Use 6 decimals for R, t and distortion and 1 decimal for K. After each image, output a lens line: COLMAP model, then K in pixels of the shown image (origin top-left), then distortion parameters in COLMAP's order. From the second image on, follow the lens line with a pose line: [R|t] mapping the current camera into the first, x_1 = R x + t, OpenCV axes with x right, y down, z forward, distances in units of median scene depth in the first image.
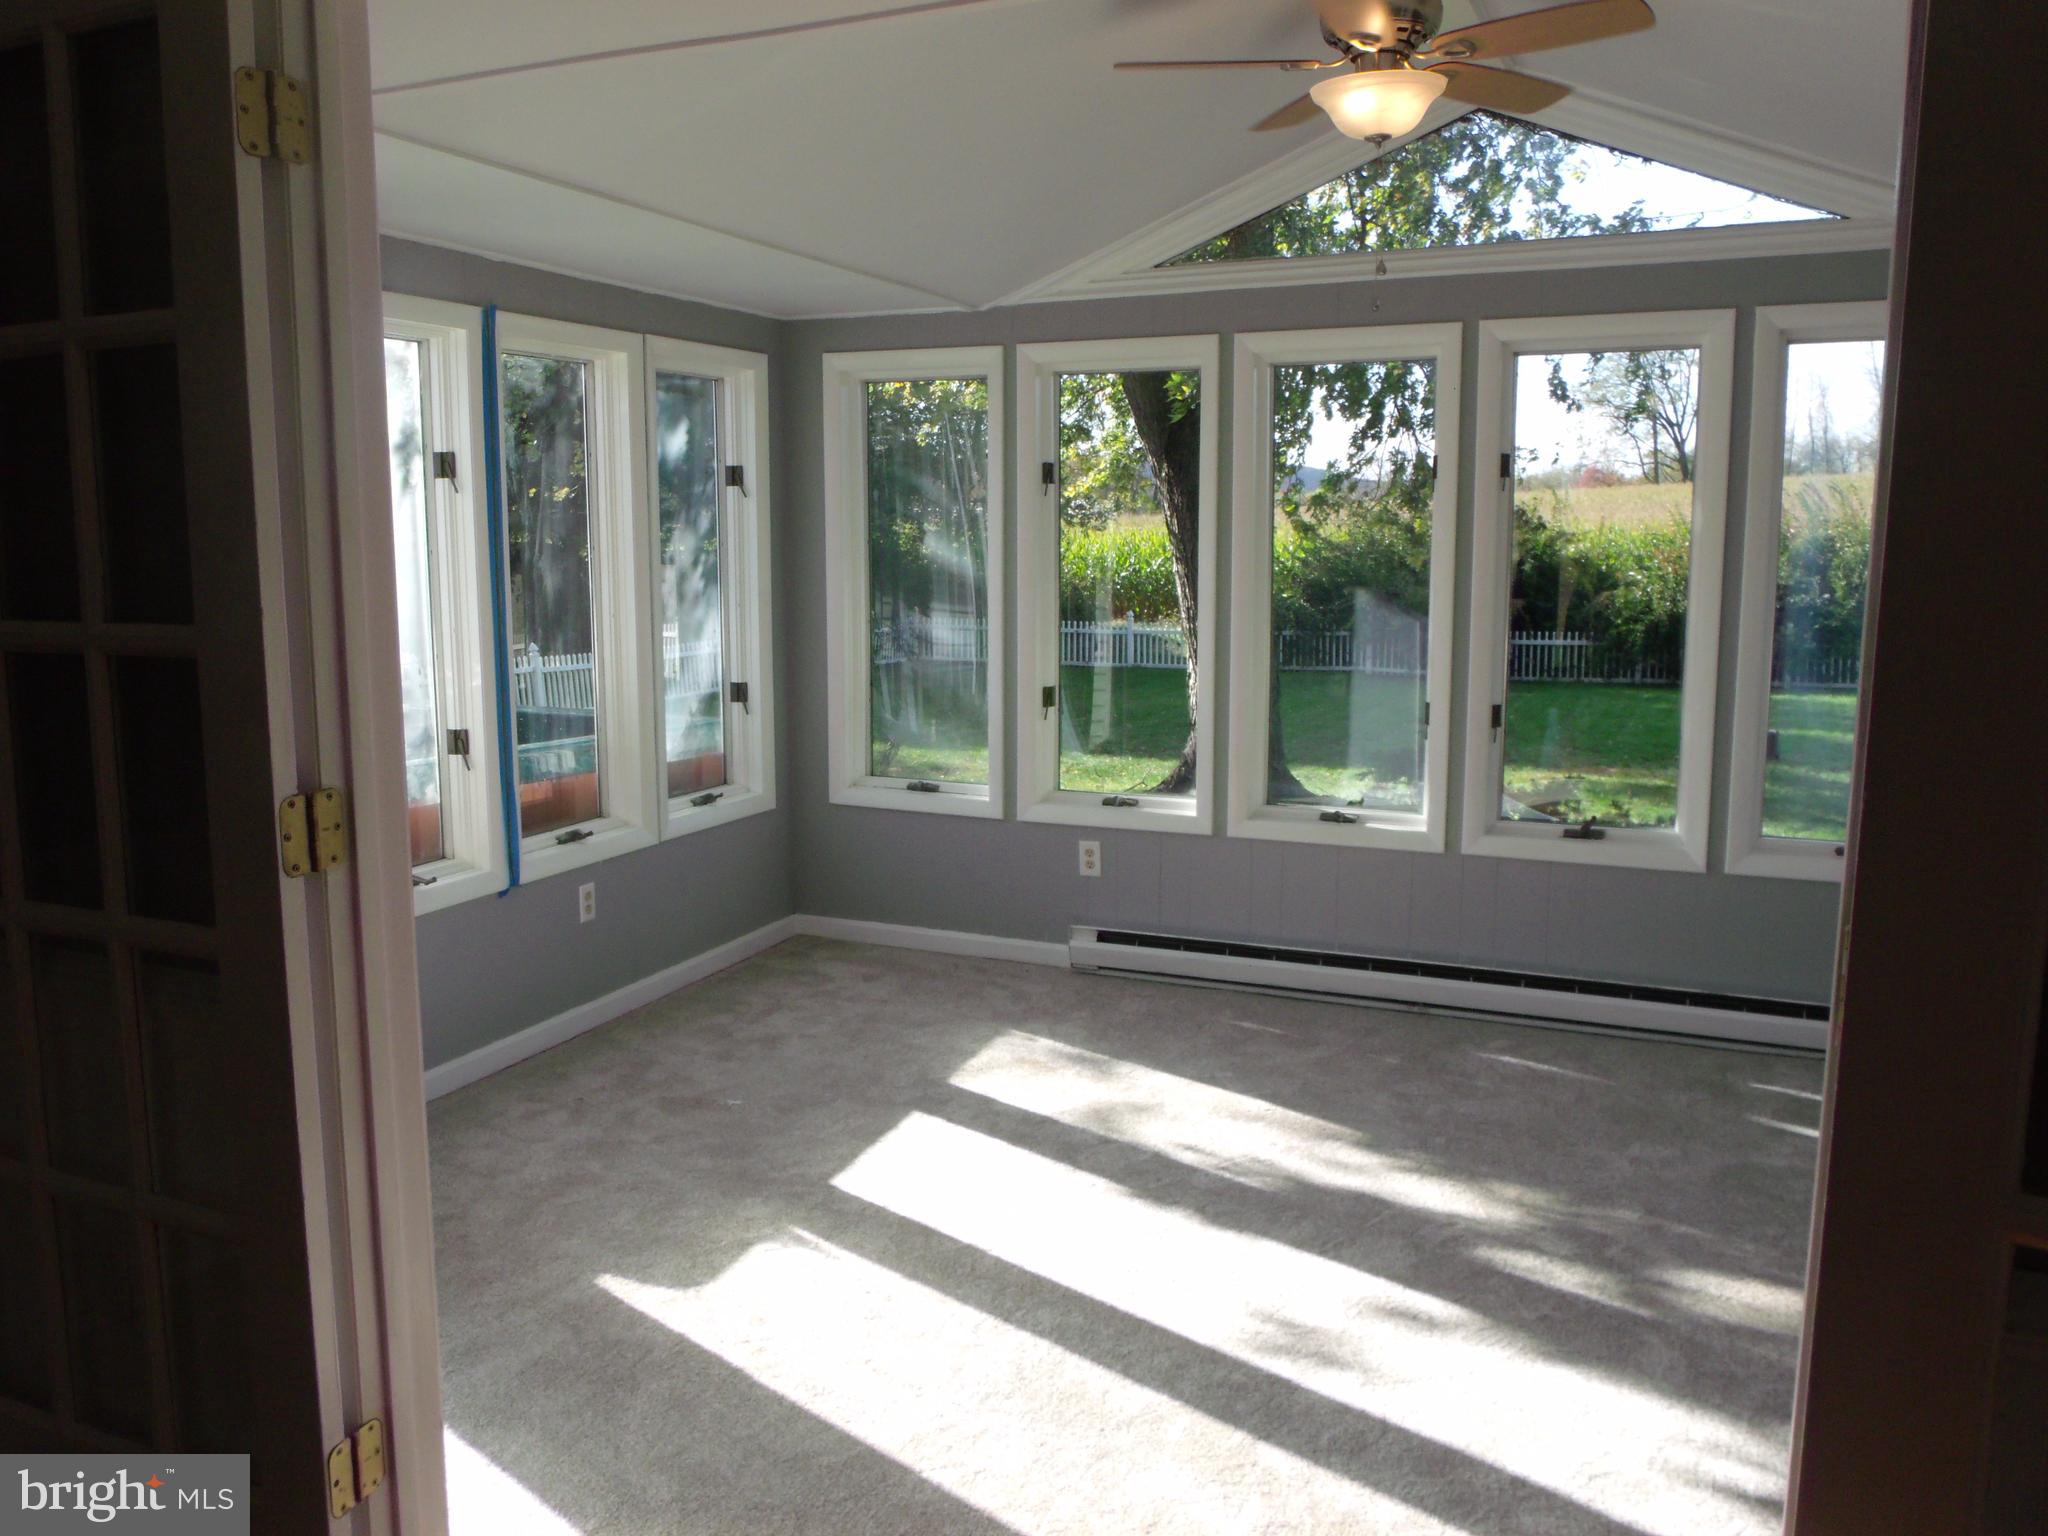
lens RADIAL K [[1607.4, 0, 984.9], [0, 1607.4, 755.6], [0, 0, 1]] dist [-0.043415, -0.009456]
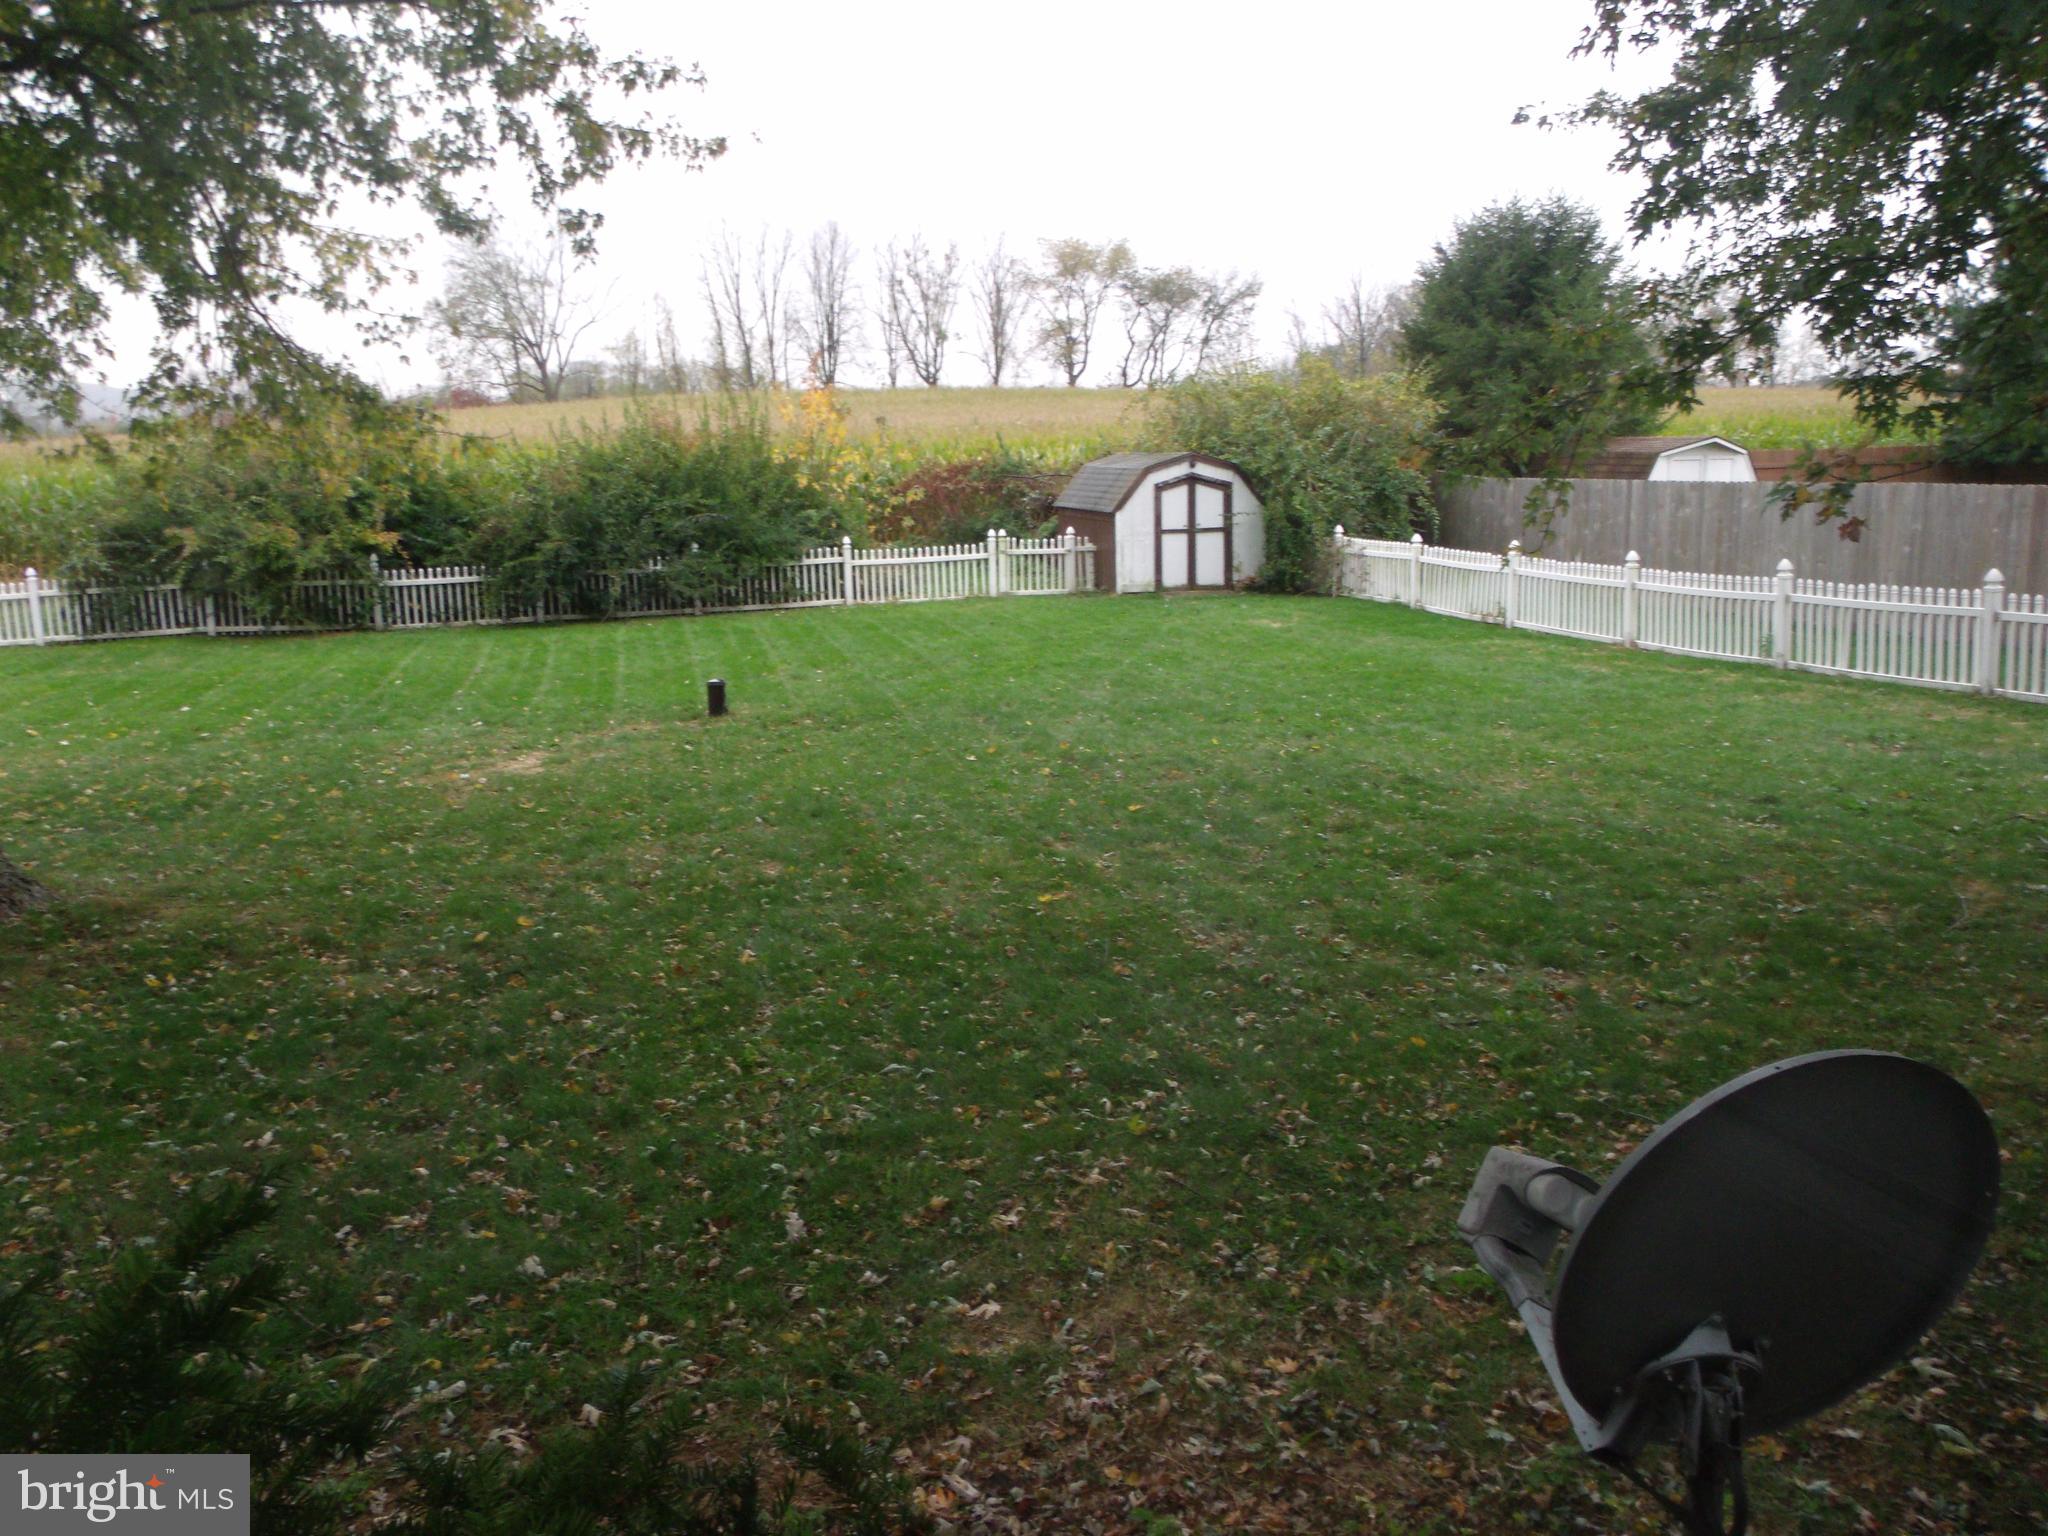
lens RADIAL K [[1607.4, 0, 984.9], [0, 1607.4, 755.6], [0, 0, 1]] dist [-0.043415, -0.009456]
pose [[0.783490, -0.126448, 0.608403, 0.164139], [0.098293, 0.991970, 0.079587, -0.052369], [-0.613581, -0.002554, 0.789628, 0.455301]]
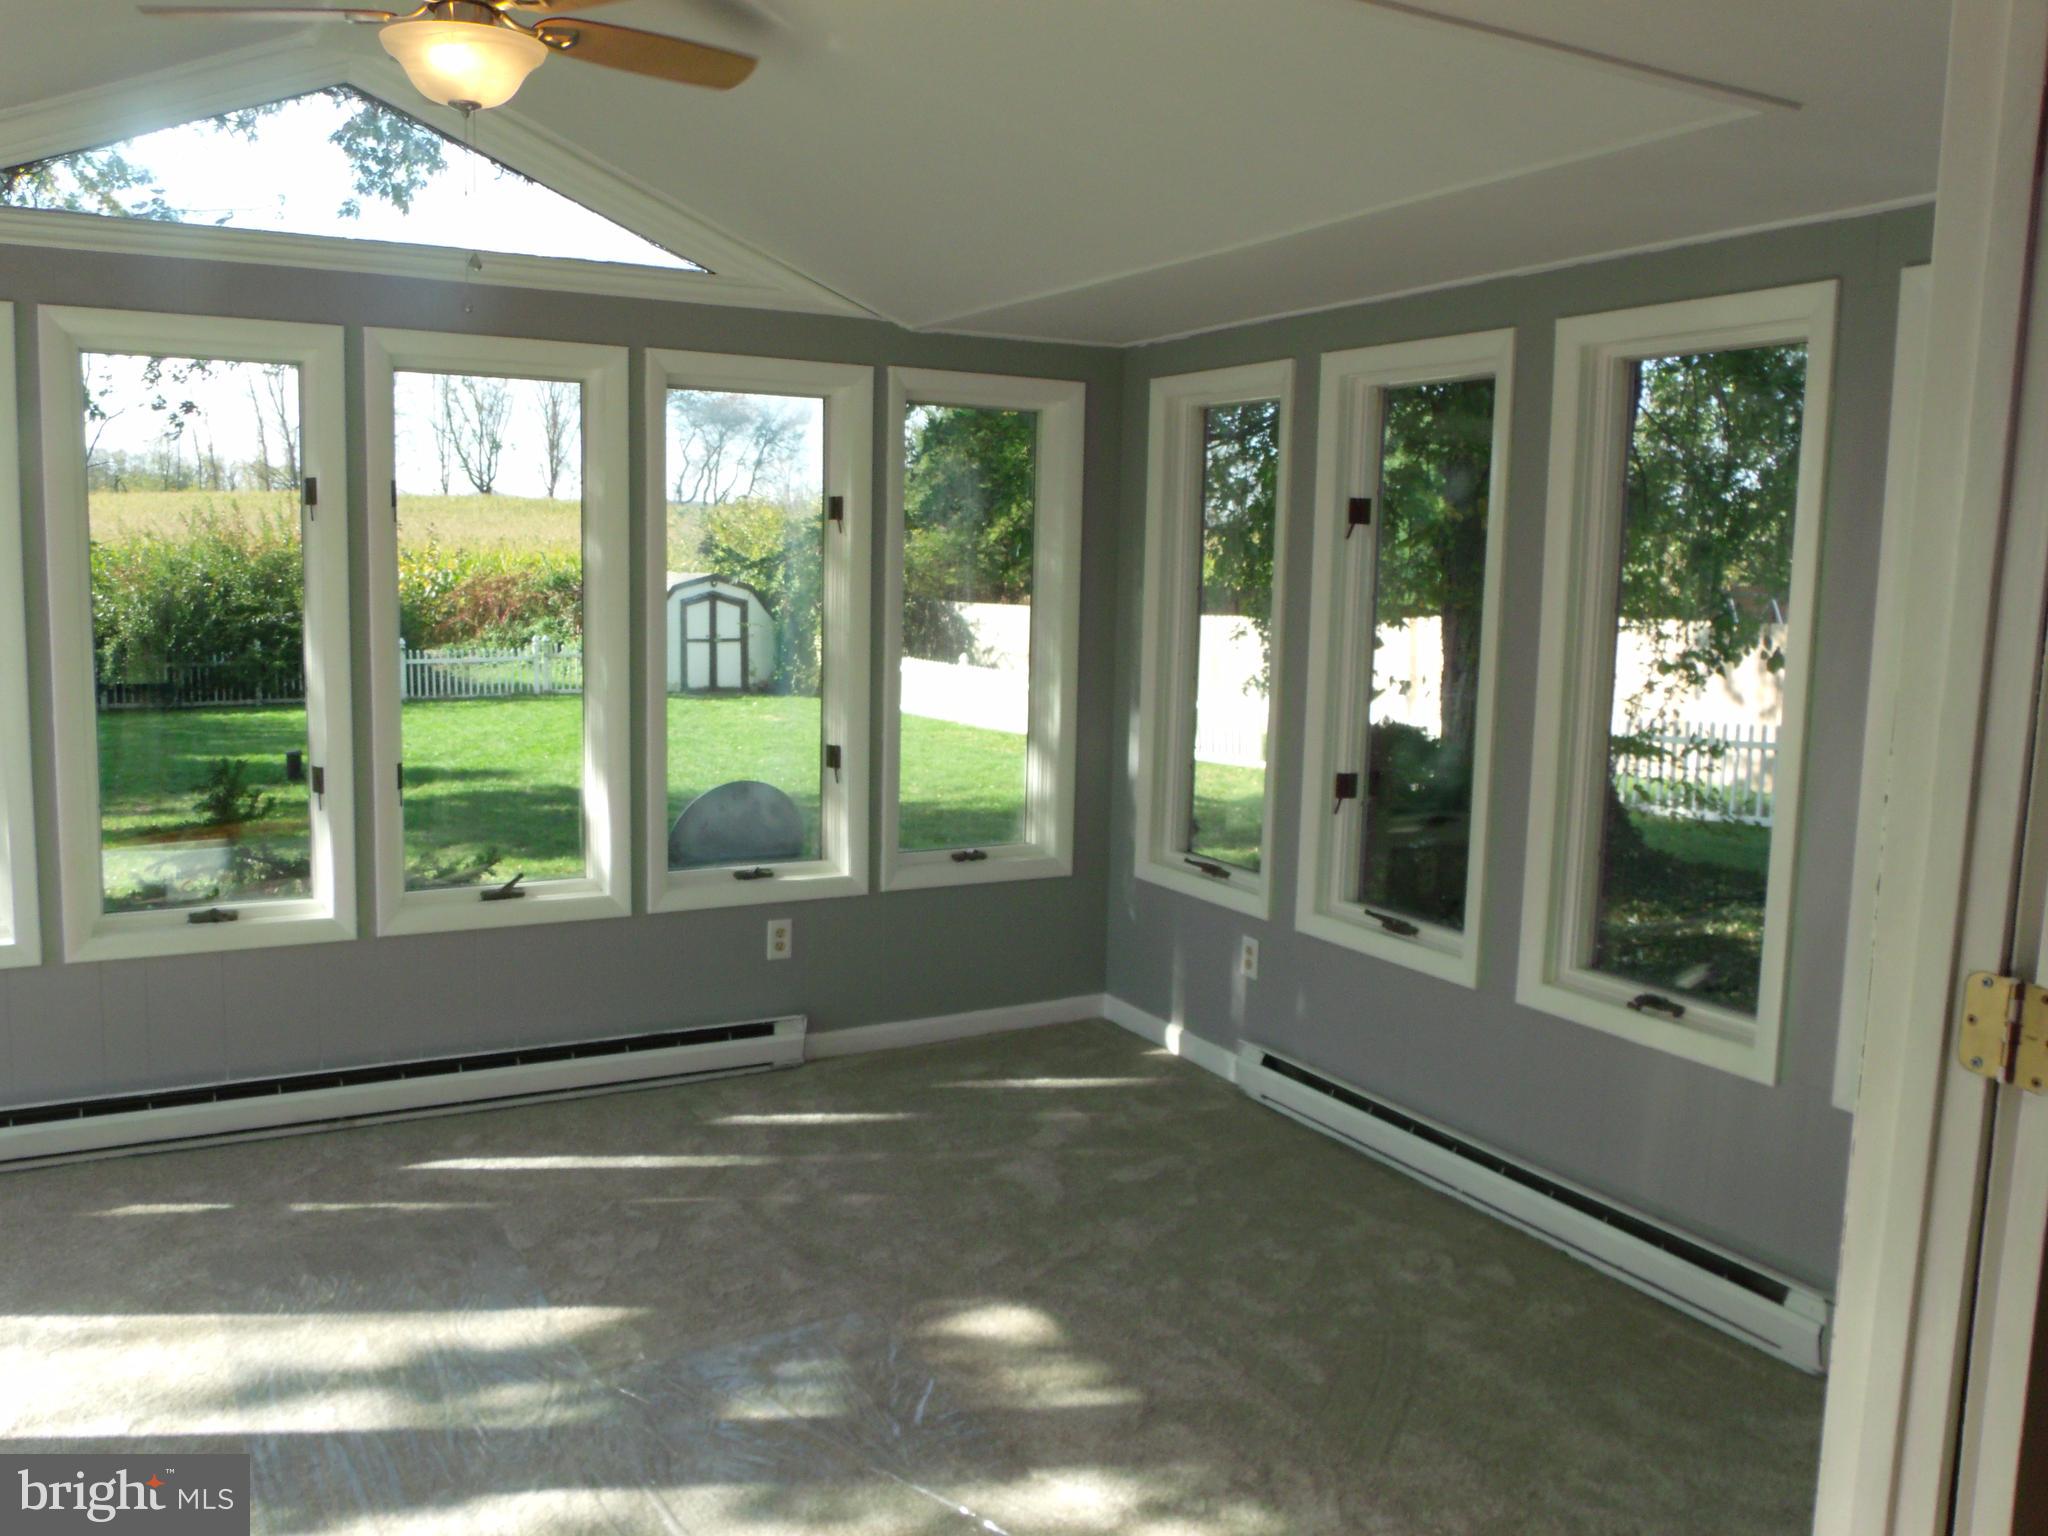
lens RADIAL K [[1607.4, 0, 984.9], [0, 1607.4, 755.6], [0, 0, 1]] dist [-0.043415, -0.009456]
pose [[0.590695, -0.078570, 0.803060, -0.093219], [0.085251, 0.995755, 0.034716, -0.018415], [-0.802379, 0.047956, 0.594886, 0.100485]]
